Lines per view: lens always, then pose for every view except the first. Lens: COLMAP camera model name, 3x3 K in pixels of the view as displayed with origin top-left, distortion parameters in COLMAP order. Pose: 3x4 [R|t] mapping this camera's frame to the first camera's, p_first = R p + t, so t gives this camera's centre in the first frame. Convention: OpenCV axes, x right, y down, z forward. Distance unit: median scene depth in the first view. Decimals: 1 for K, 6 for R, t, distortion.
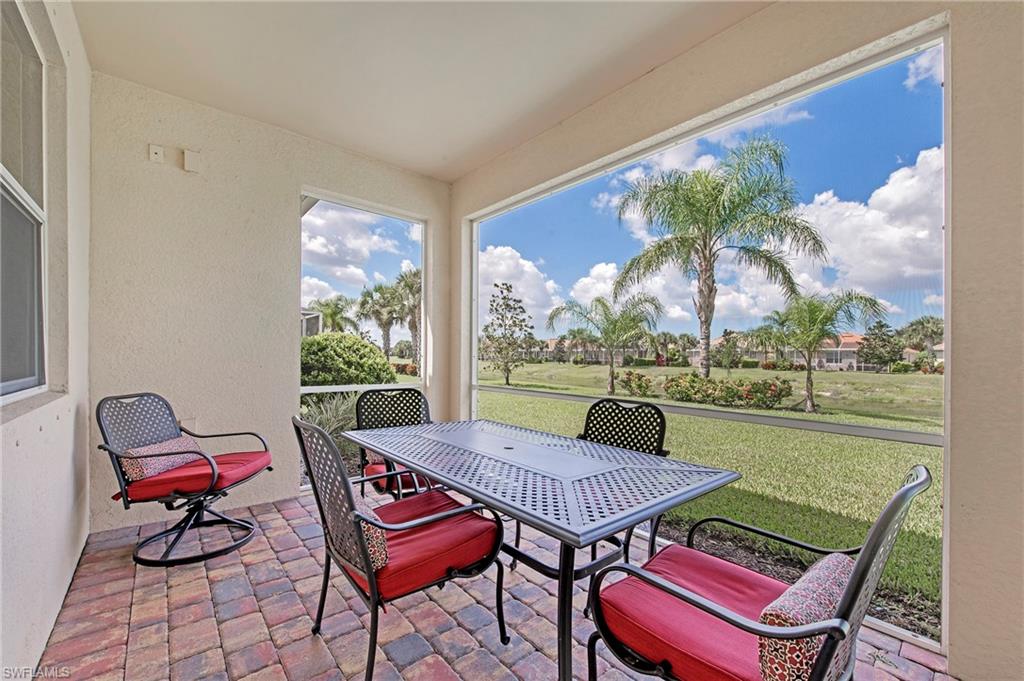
lens RADIAL K [[411.6, 0, 511.7], [0, 411.6, 363.0], [0, 0, 1]] dist [0.000082, 0.000059]
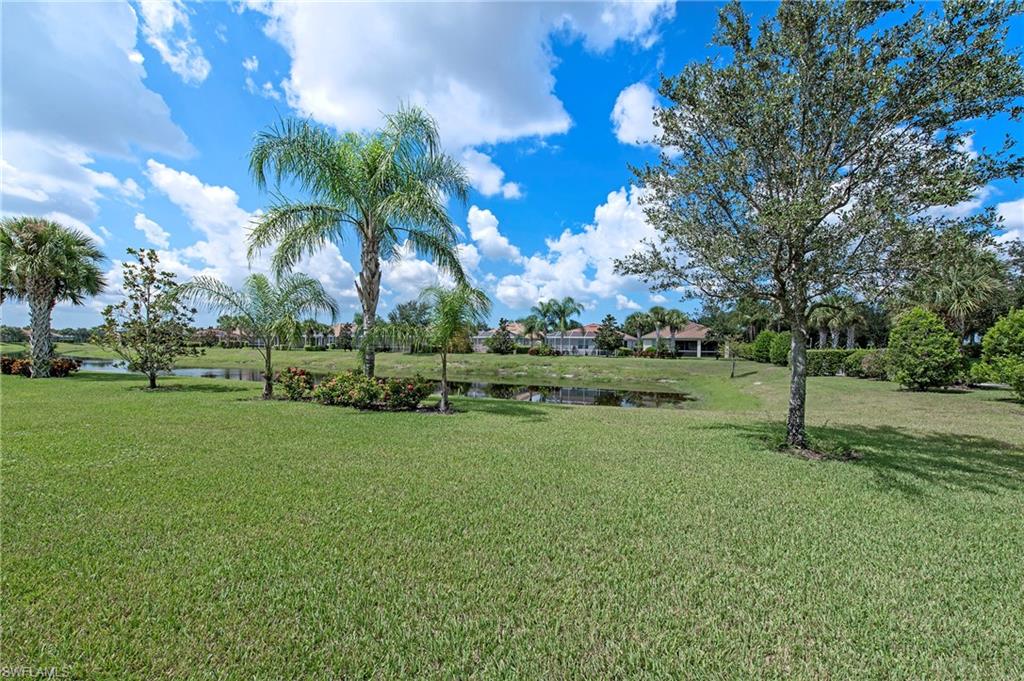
lens RADIAL K [[419.2, 0, 509.5], [0, 419.2, 354.3], [0, 0, 1]] dist [-0.001392, -0.000138]
pose [[0.894514, -0.013182, 0.446846, 0.226850], [0.007831, 0.999874, 0.013820, -0.011395], [-0.446972, -0.008862, 0.894504, 0.042723]]
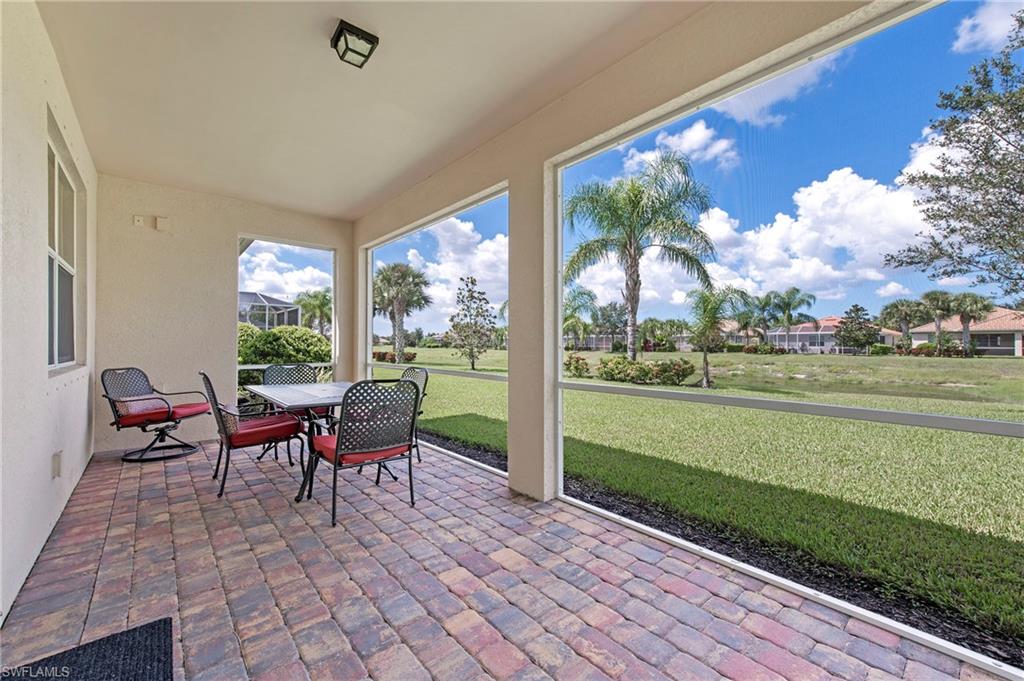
lens RADIAL K [[409.8, 0, 512.0], [0, 409.8, 340.5], [0, 0, 1]] dist [0.021559, -0.000123]
pose [[0.999870, -0.012782, 0.009783, 0.083410], [0.013015, 0.999624, -0.024138, 0.003246], [-0.009471, 0.024262, 0.999661, -0.092201]]
